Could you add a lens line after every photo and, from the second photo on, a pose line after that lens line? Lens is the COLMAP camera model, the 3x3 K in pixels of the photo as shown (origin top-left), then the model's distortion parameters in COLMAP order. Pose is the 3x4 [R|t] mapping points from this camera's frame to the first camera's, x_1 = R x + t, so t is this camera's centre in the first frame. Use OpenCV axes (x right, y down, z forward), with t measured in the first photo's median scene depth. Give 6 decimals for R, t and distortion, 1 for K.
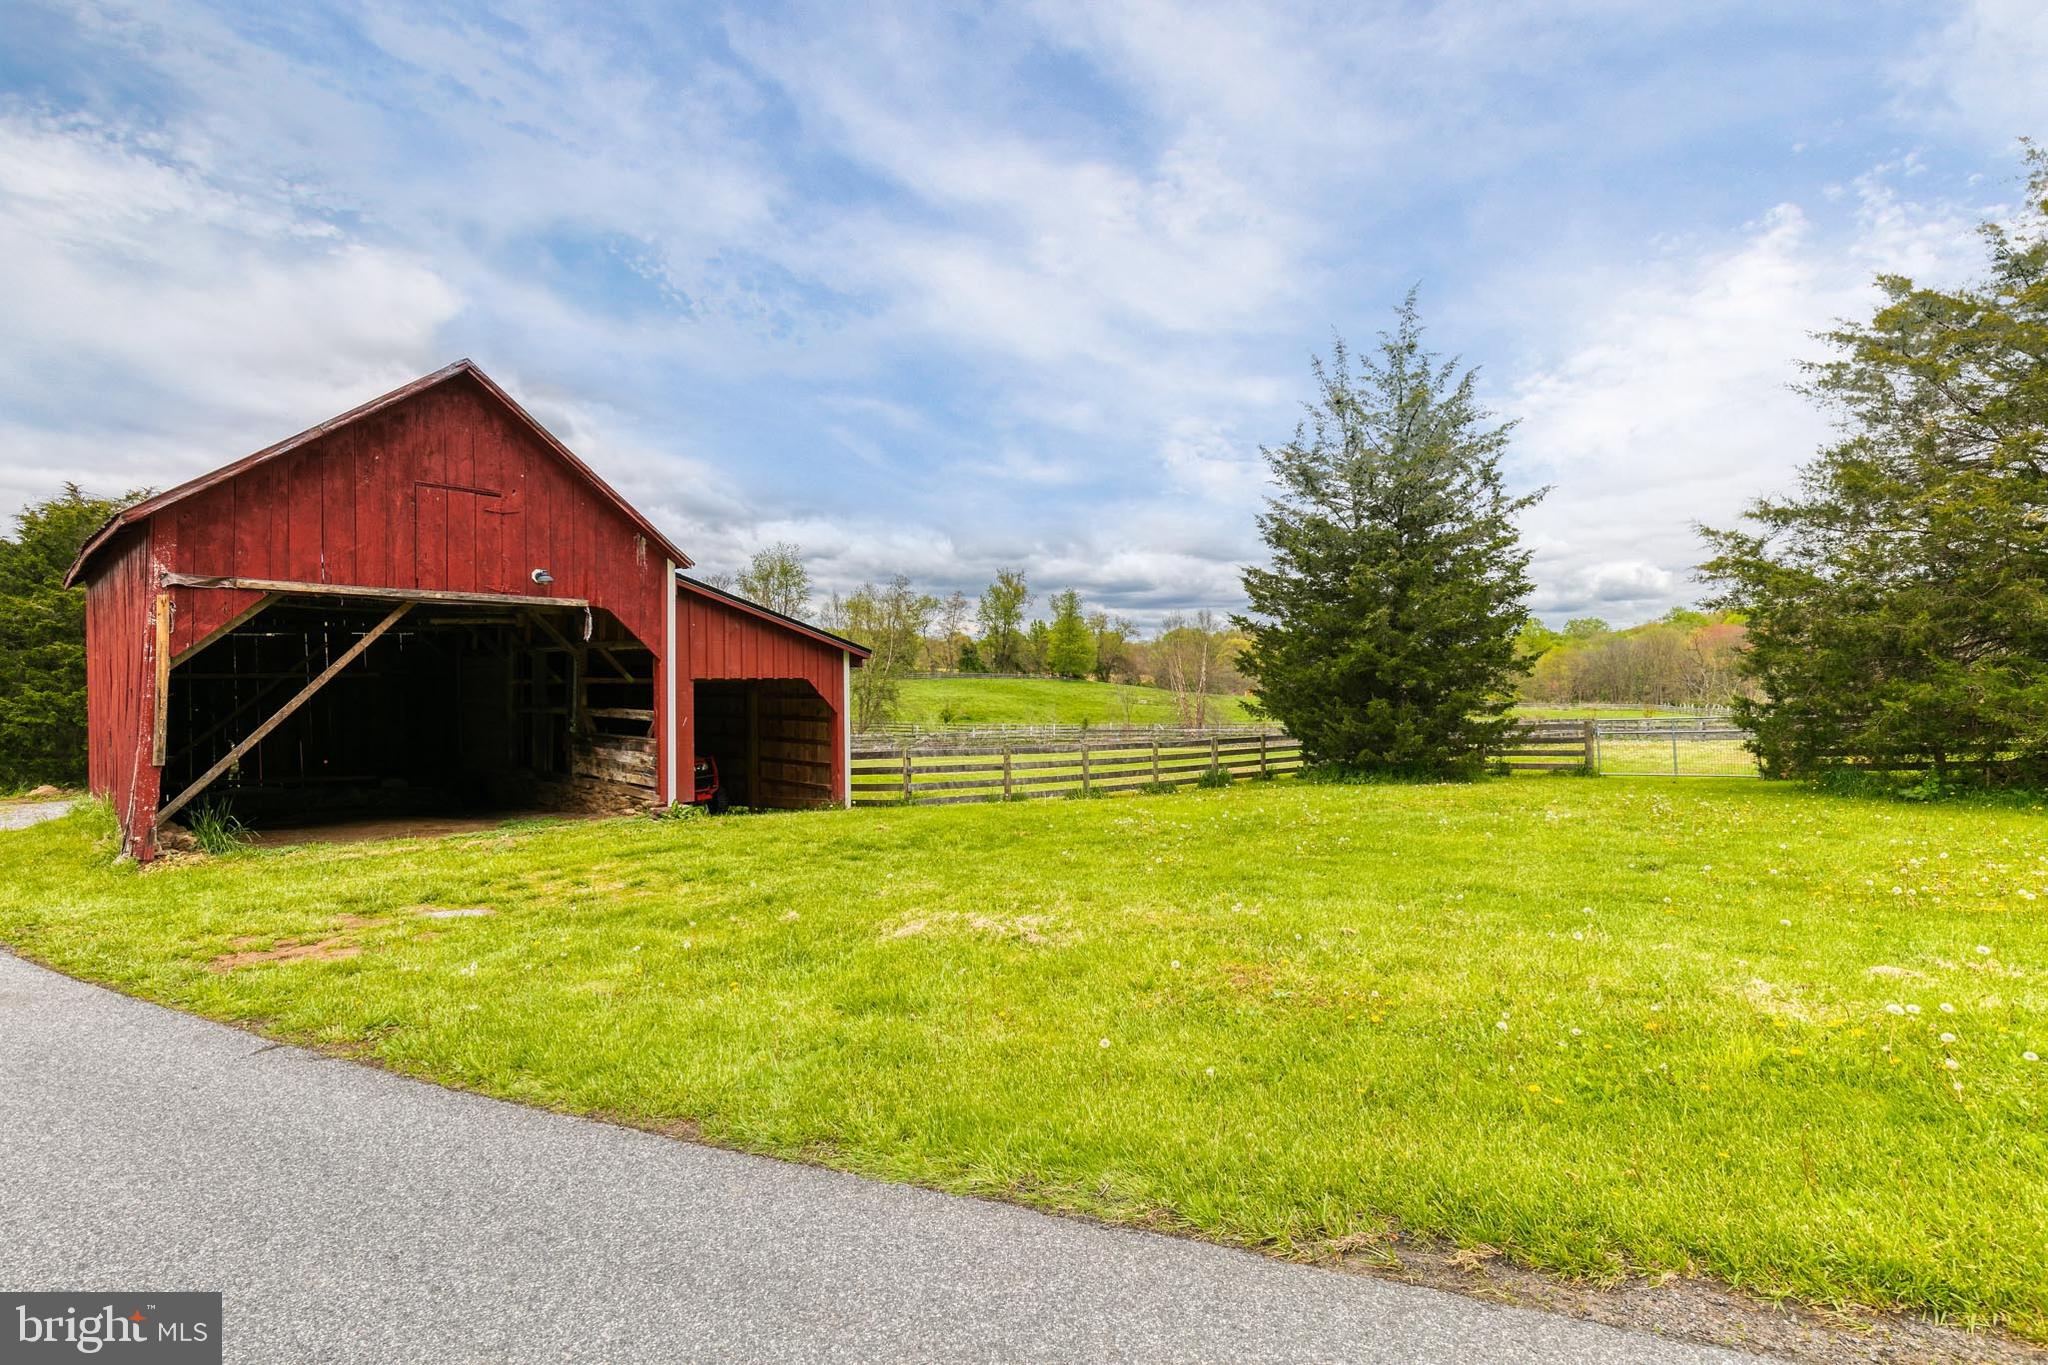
lens RADIAL K [[913.7, 0, 1025.3], [0, 913.7, 692.7], [0, 0, 1]] dist [0.003640, 0.000456]
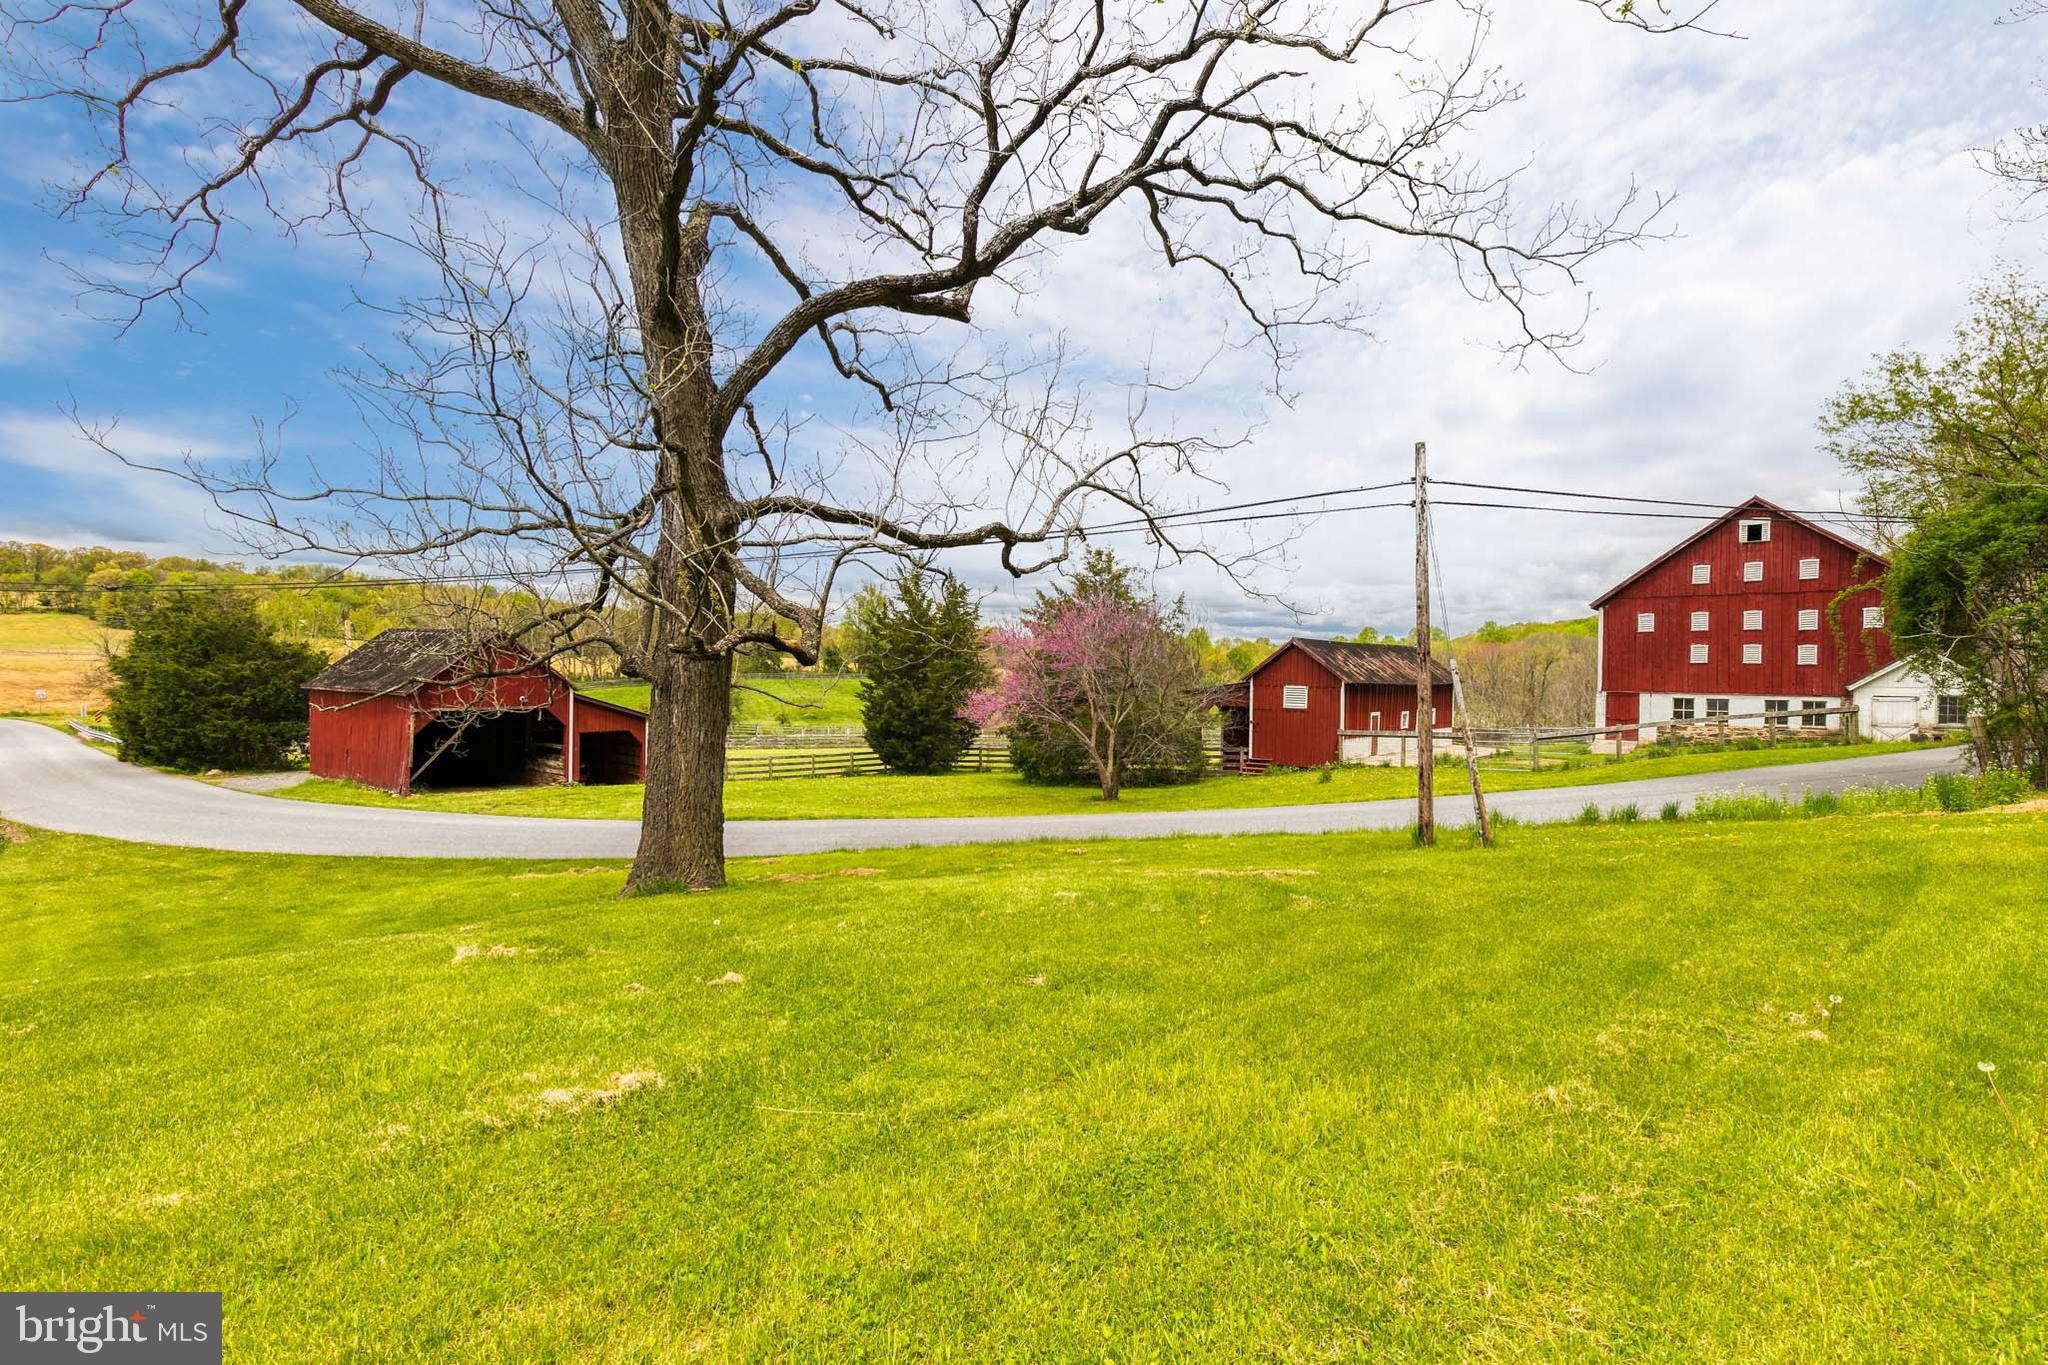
lens RADIAL K [[913.7, 0, 1025.3], [0, 913.7, 692.7], [0, 0, 1]] dist [0.003640, 0.000456]
pose [[0.993549, 0.020525, 0.111535, 0.547912], [-0.021999, 0.999686, 0.012003, -0.171792], [-0.111253, -0.014379, 0.993688, -1.565902]]
